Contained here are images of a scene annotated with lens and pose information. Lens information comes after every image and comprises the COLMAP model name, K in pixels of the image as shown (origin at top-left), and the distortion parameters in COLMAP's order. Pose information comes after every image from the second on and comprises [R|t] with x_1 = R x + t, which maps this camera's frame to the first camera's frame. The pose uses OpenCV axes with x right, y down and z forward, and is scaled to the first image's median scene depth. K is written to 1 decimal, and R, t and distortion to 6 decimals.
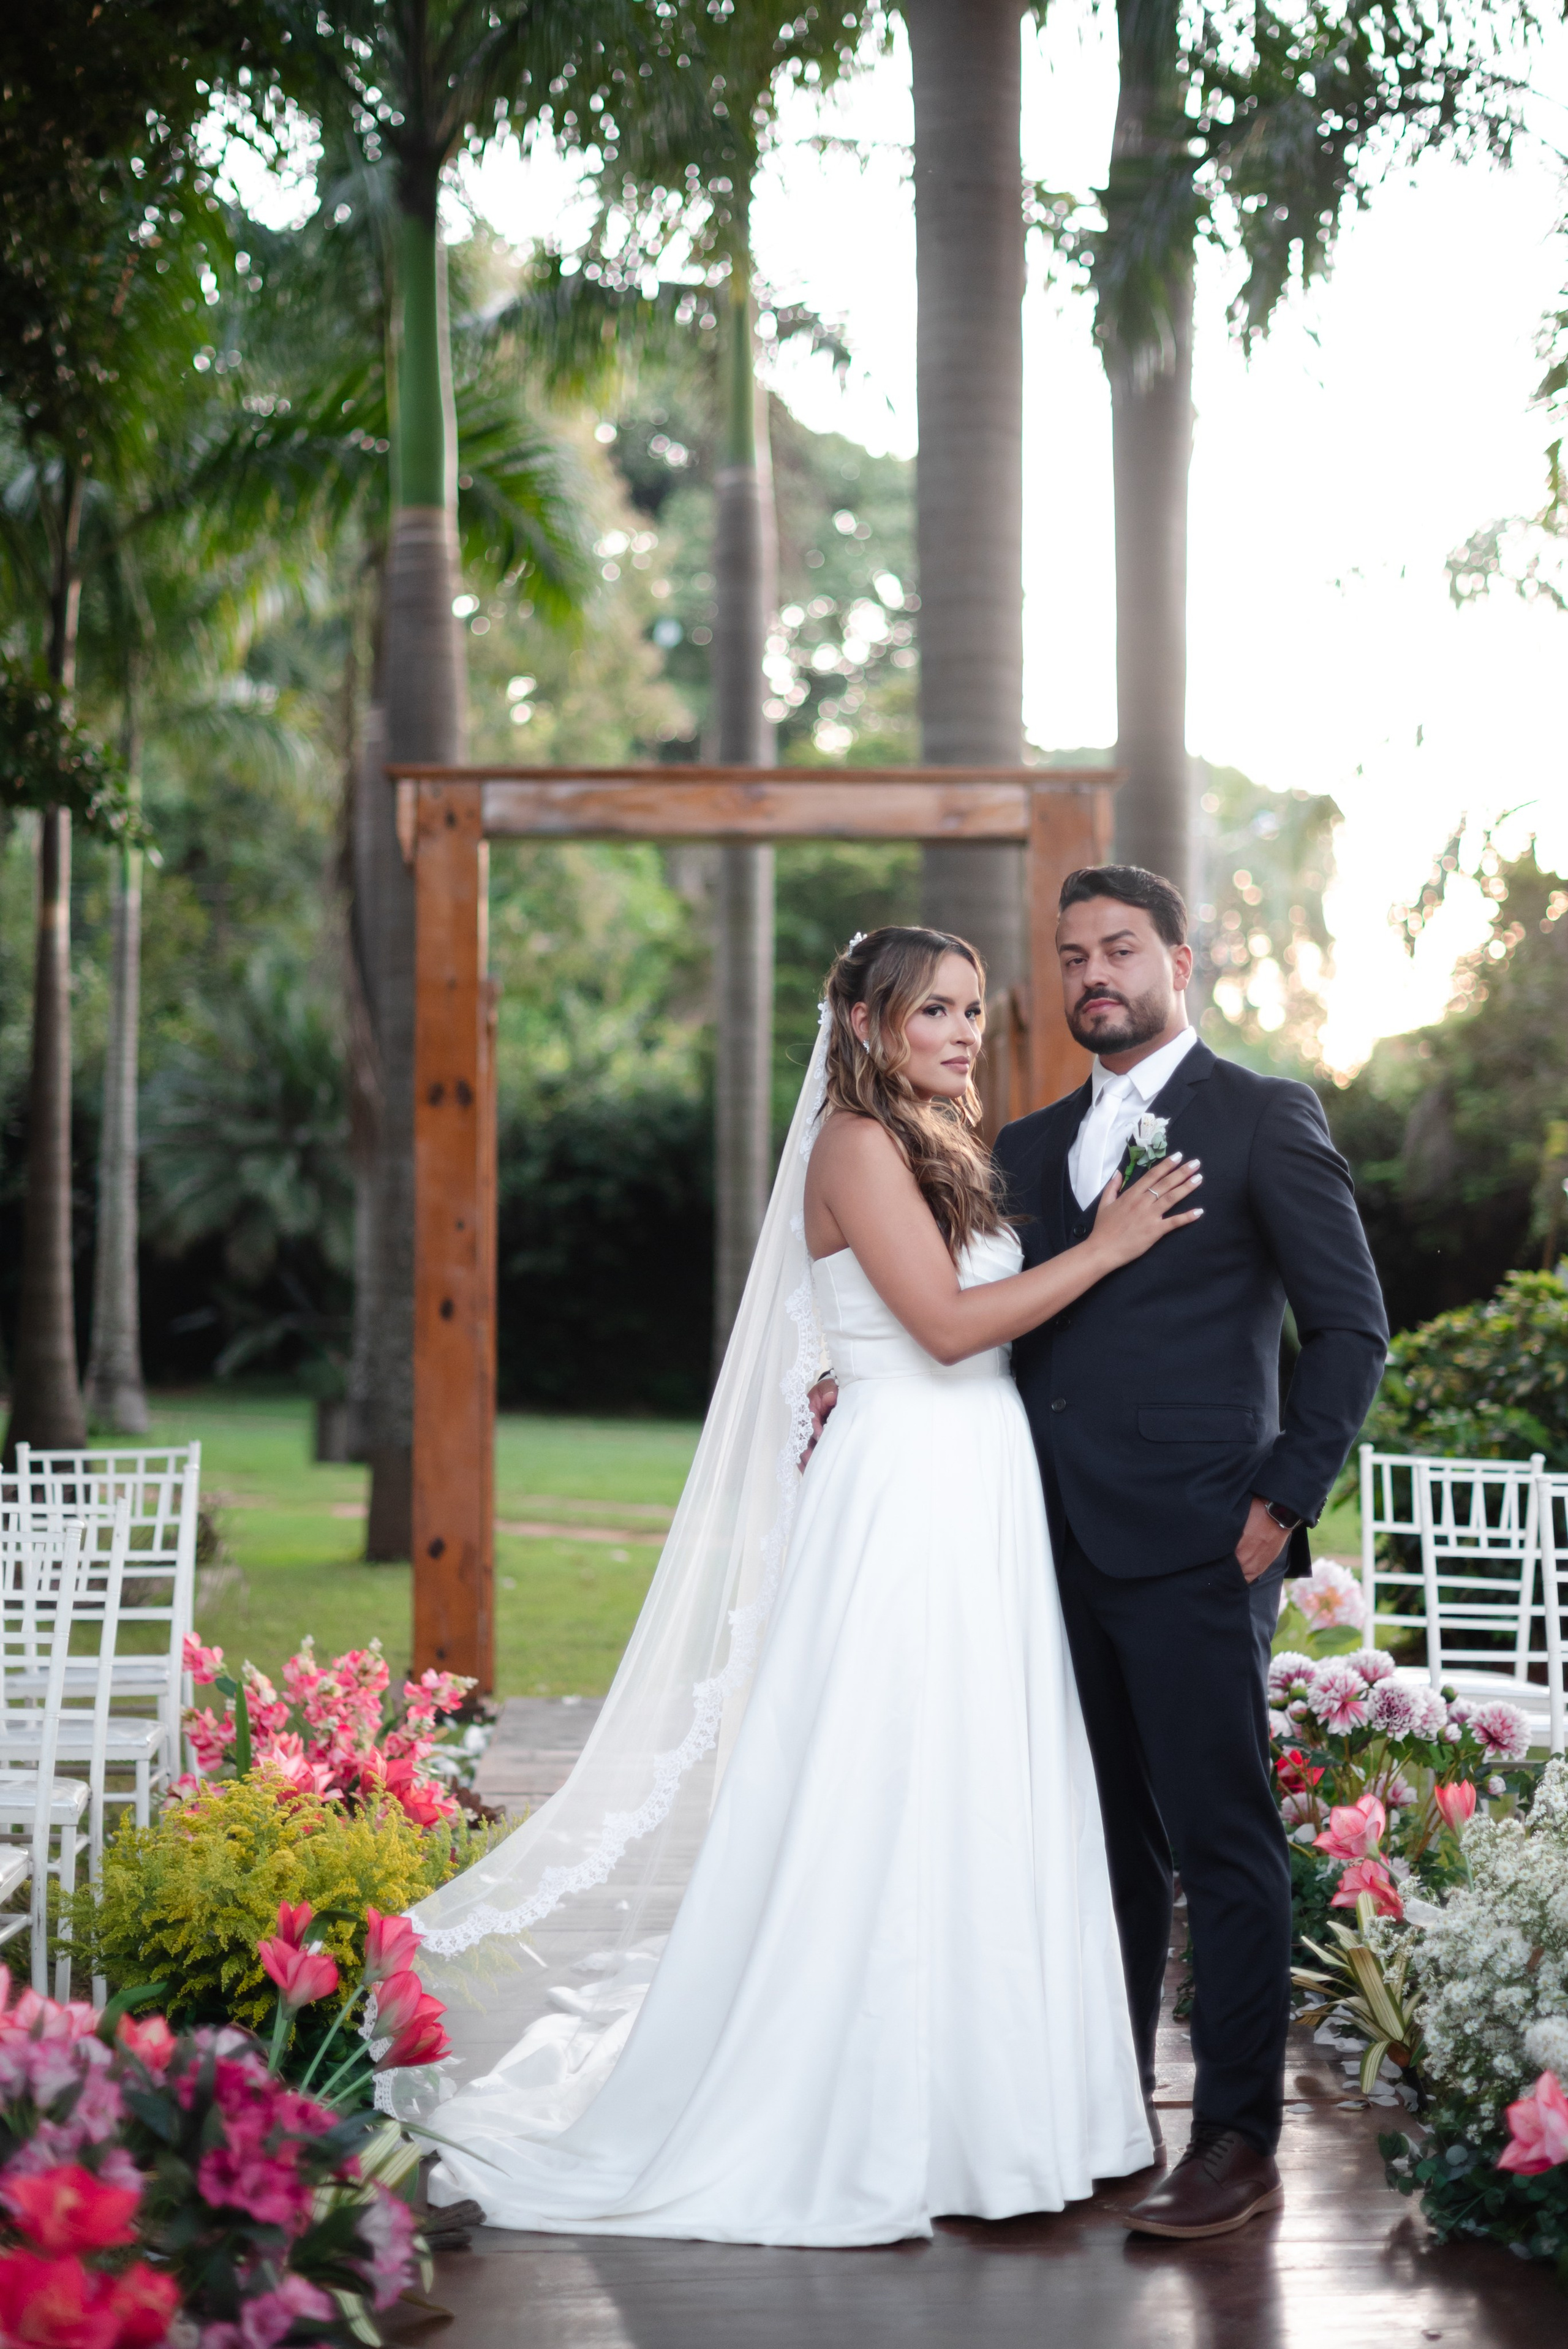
lens RADIAL K [[3312.2, 0, 742.1], [0, 3312.2, 1165.8], [0, 0, 1]] dist [-0.008507, -0.003118]
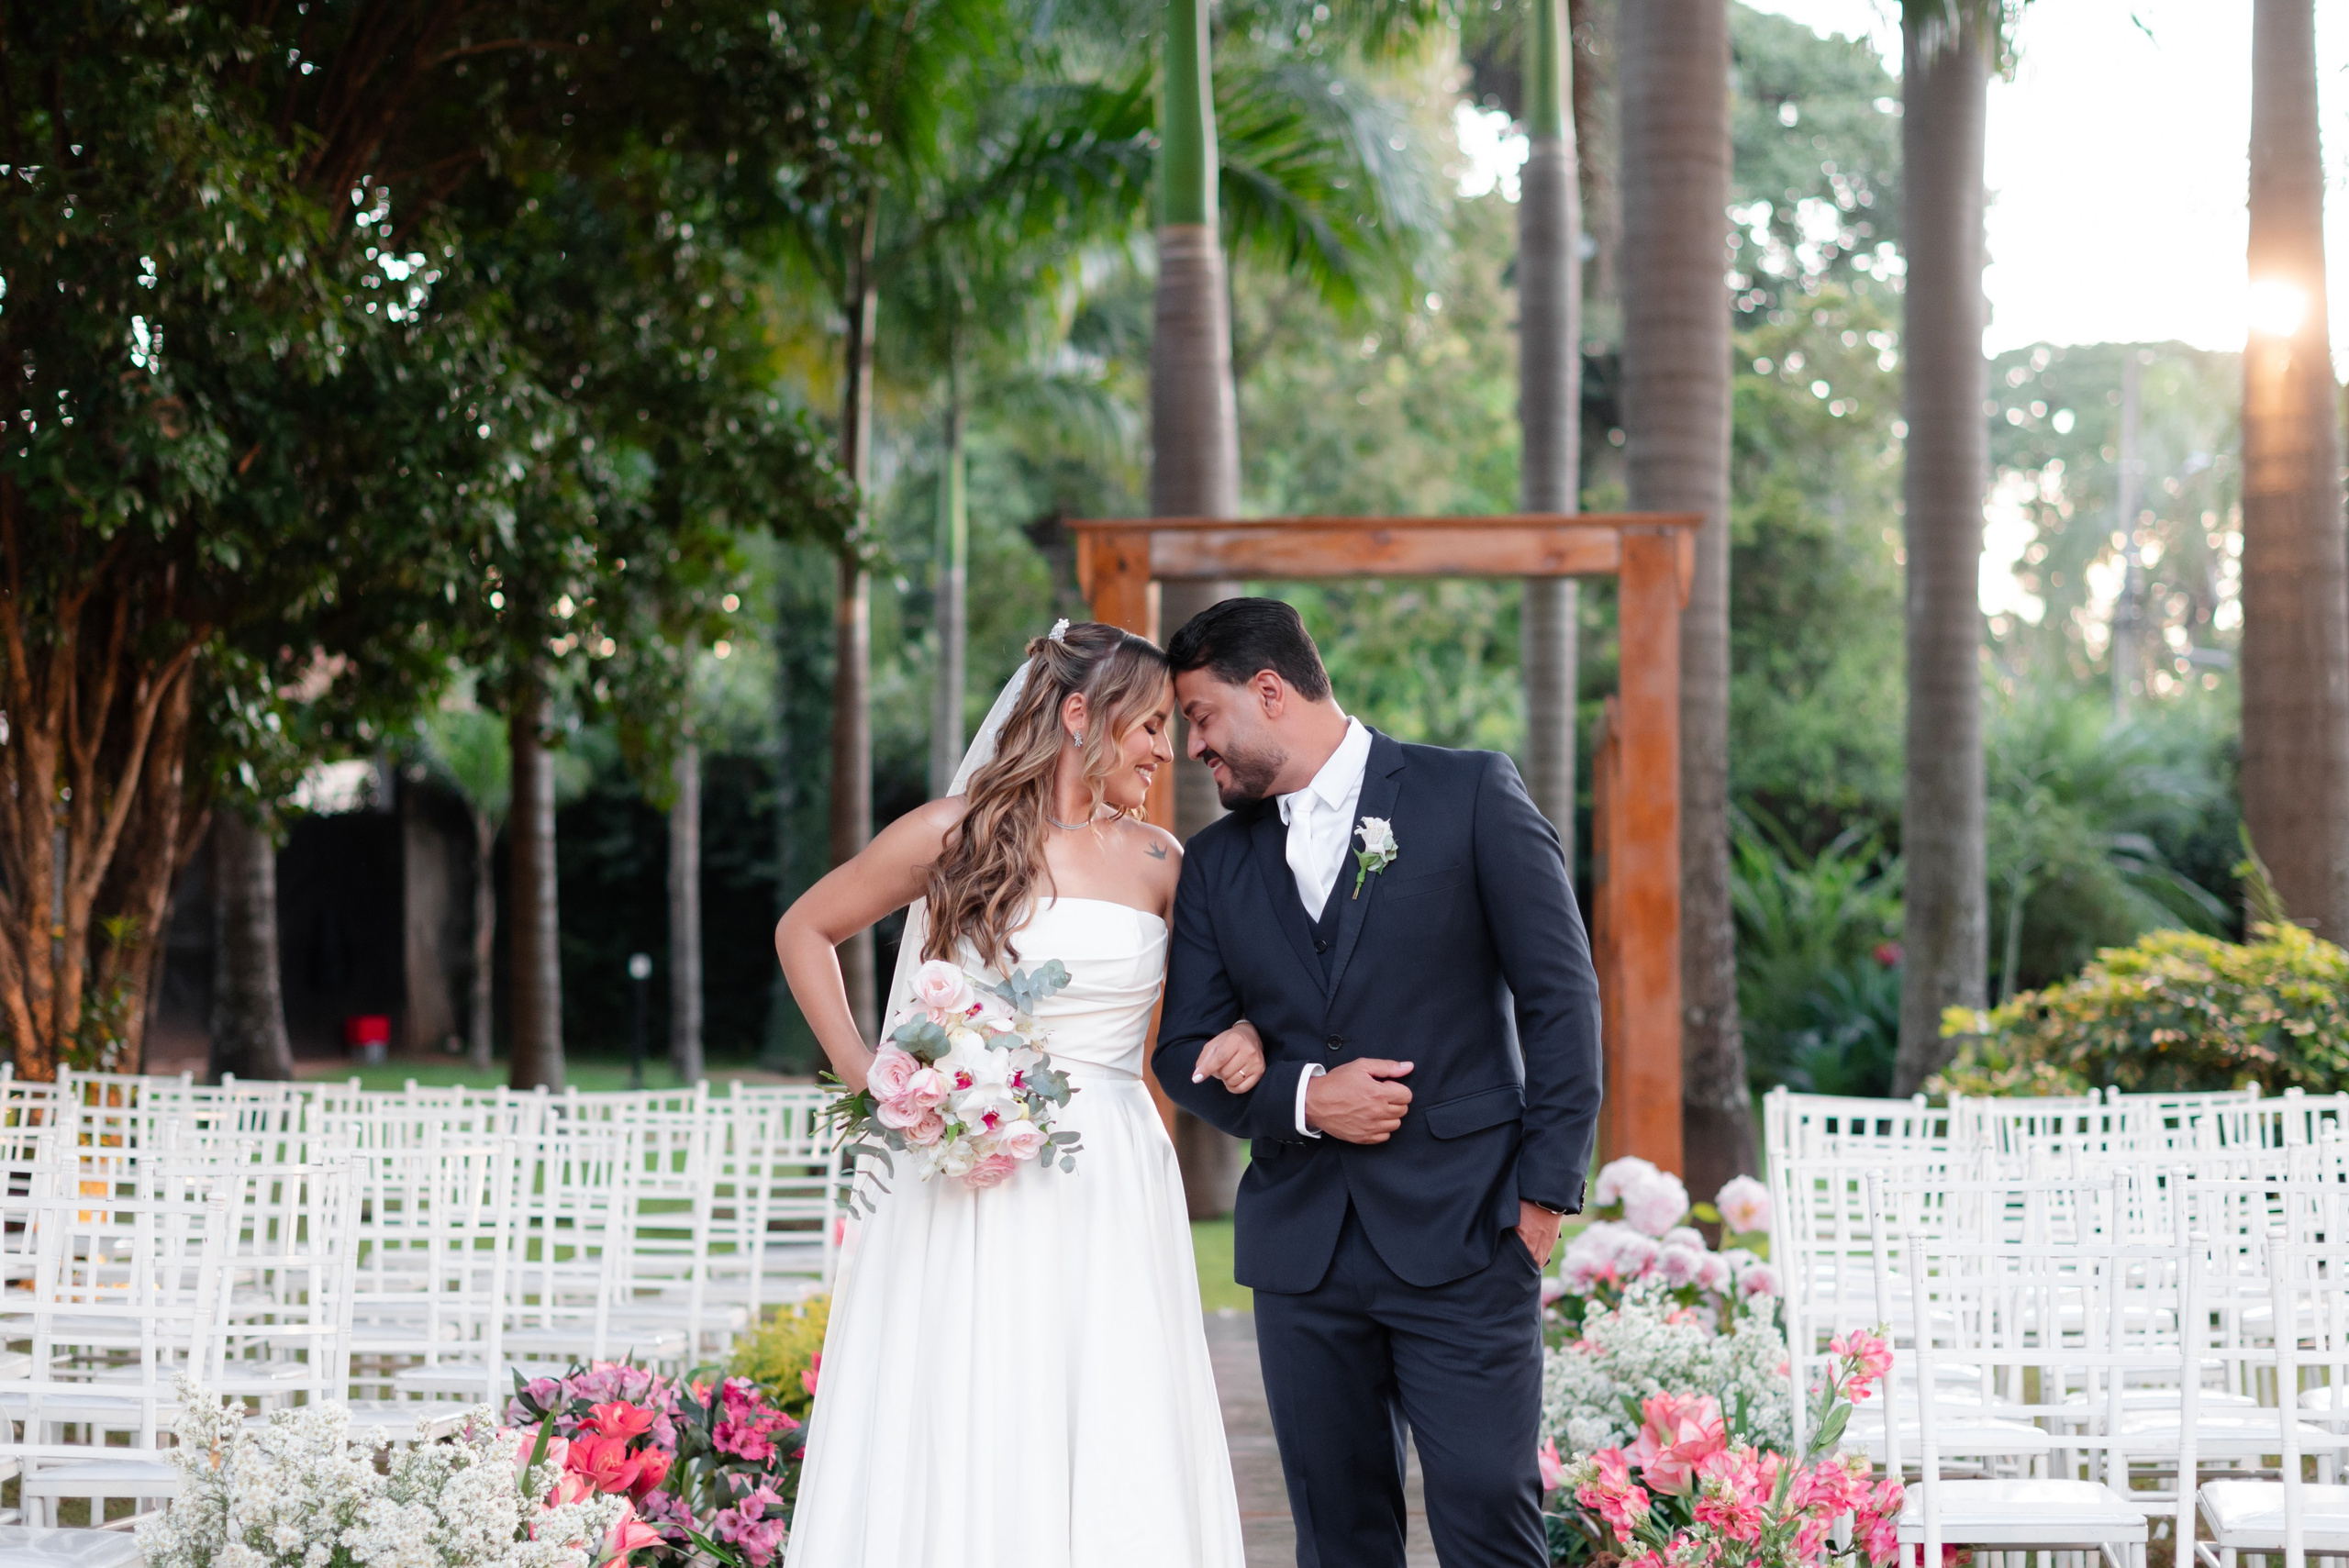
lens RADIAL K [[3520.4, 0, 1172.7], [0, 3520.4, 936.4], [0, 0, 1]] dist [-0.004570, 0.034146]
pose [[0.991674, -0.000882, -0.128772, 0.076430], [0.004468, 0.999610, 0.027566, -0.006228], [0.128698, -0.027912, 0.991291, -0.202218]]
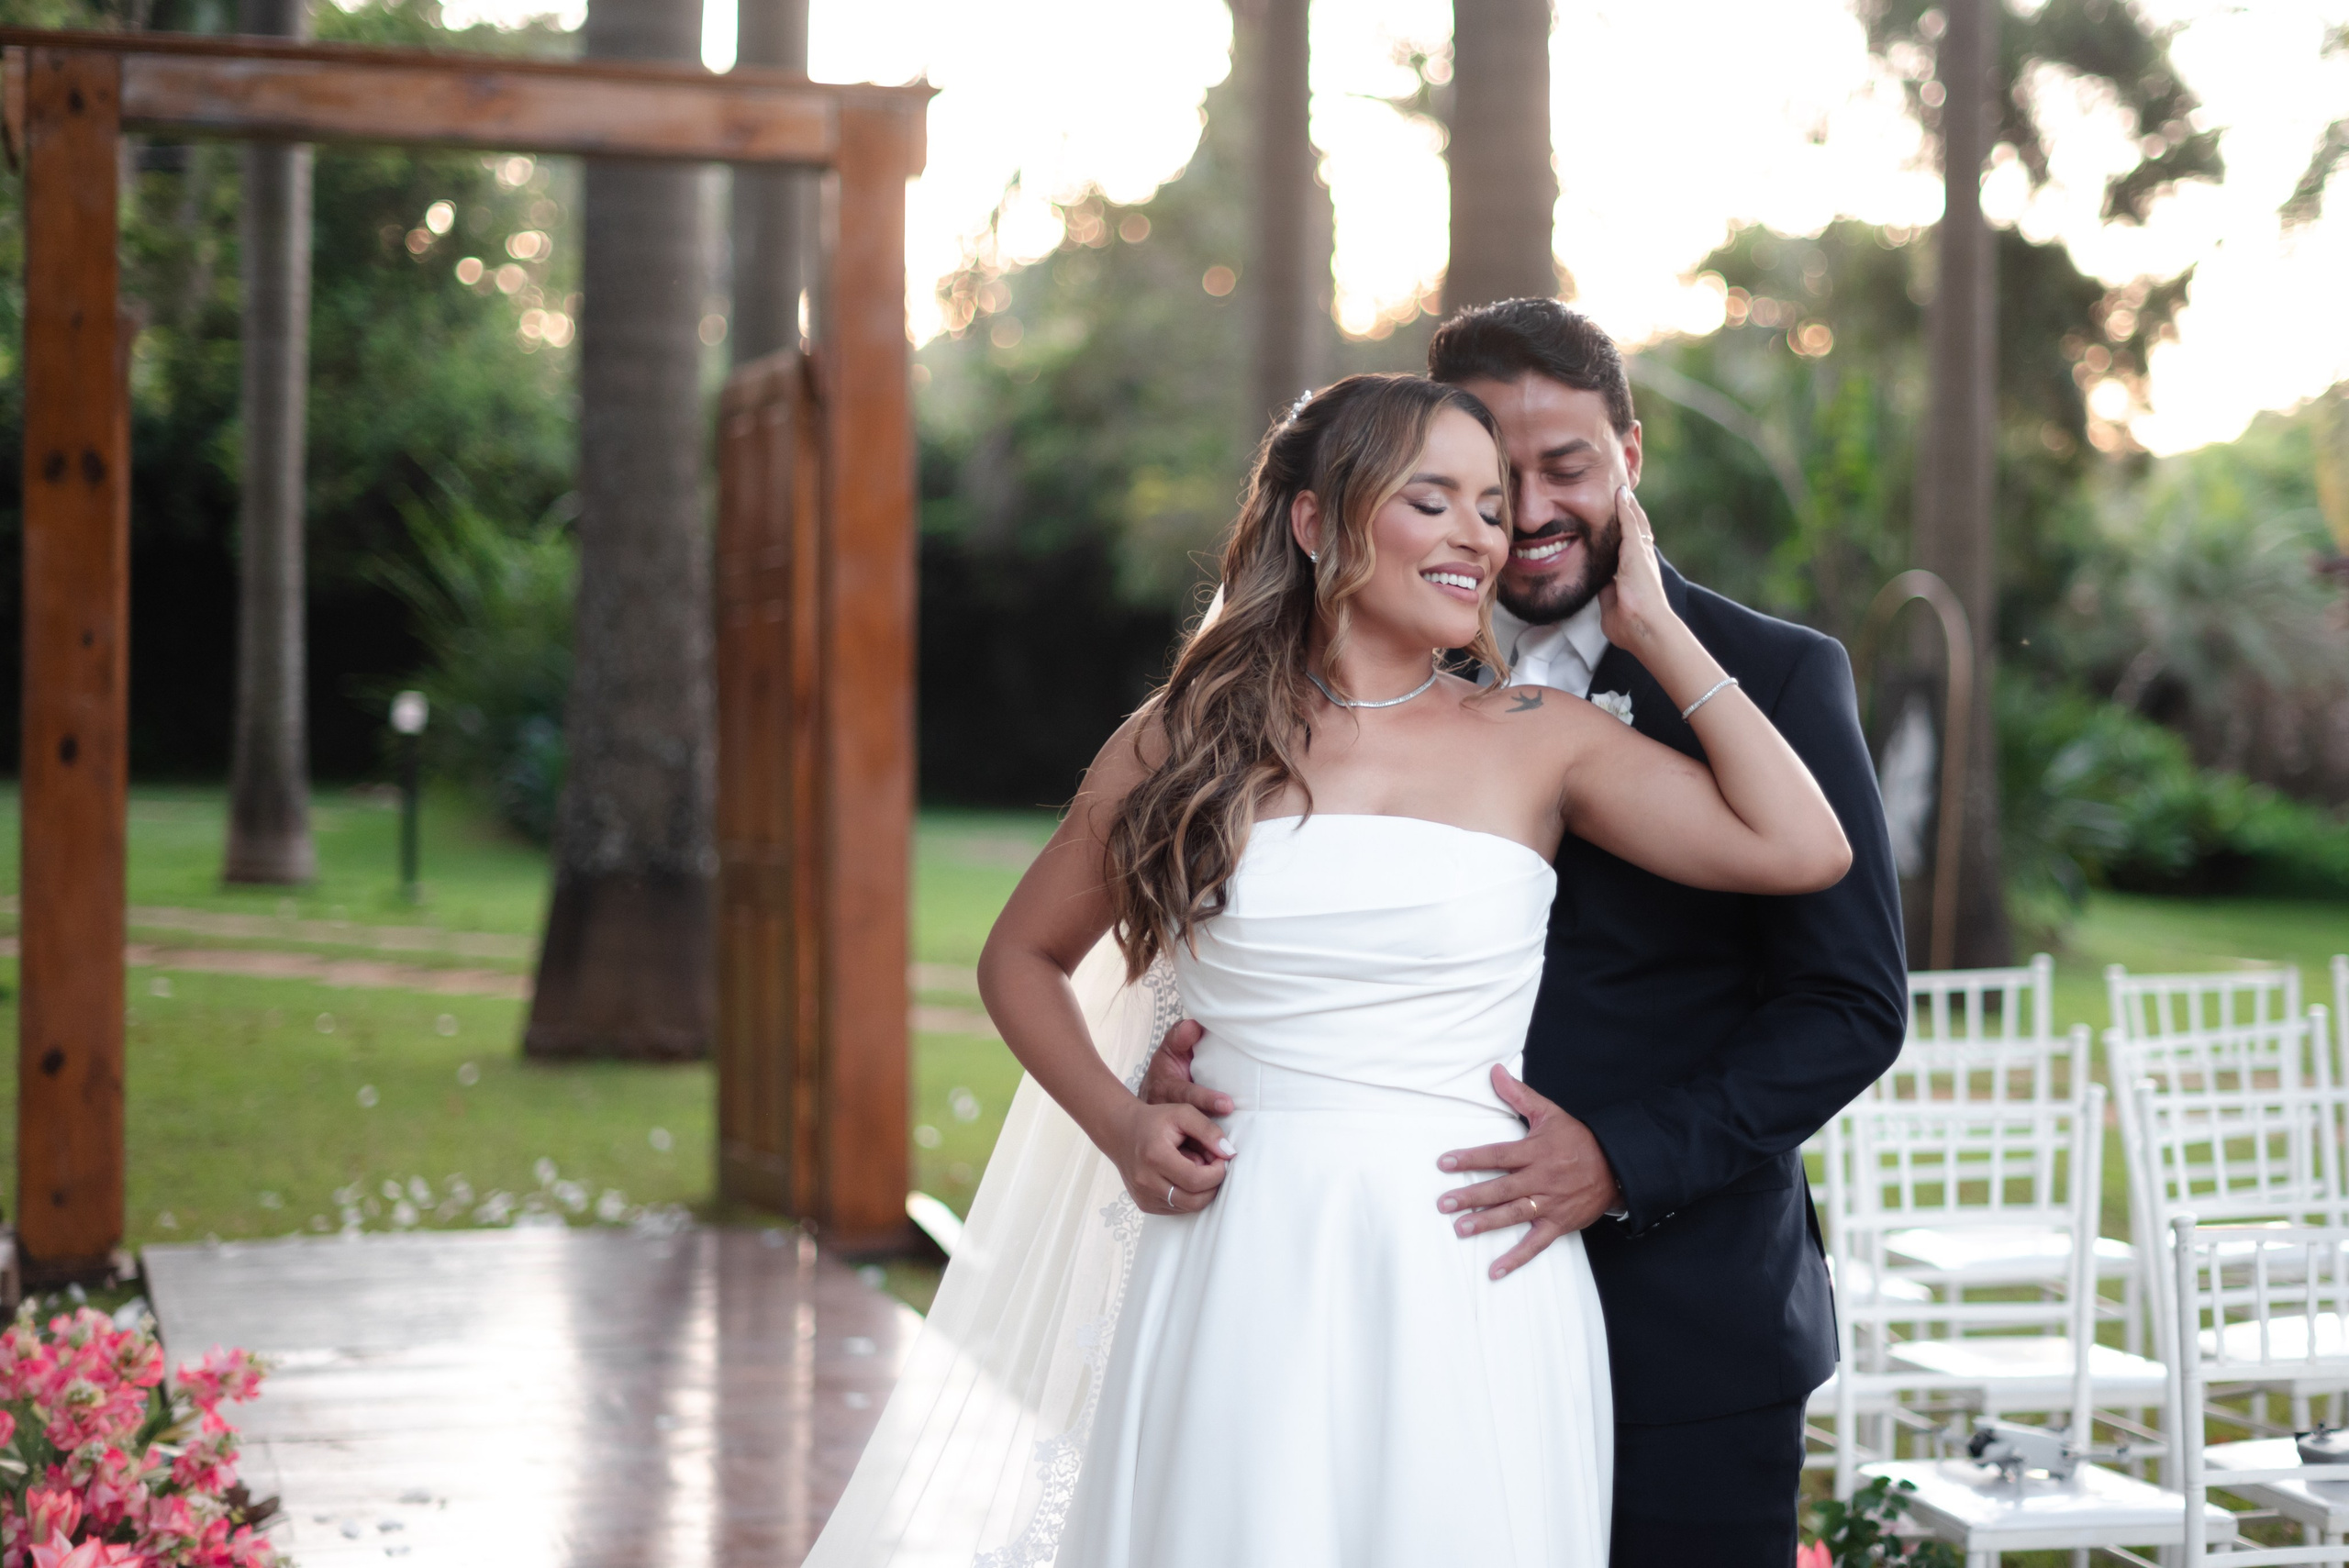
lens RADIAL K [[3600.0, 0, 1174.9], [0, 3600.0, 705.3], [0, 0, 1]] dist [-0.000326, -0.033796]
pose [[0.965463, 0.005696, 0.260478, -0.049260], [-0.020339, 0.998358, 0.053555, -0.013555], [-0.259745, -0.057004, 0.963993, 0.114076]]
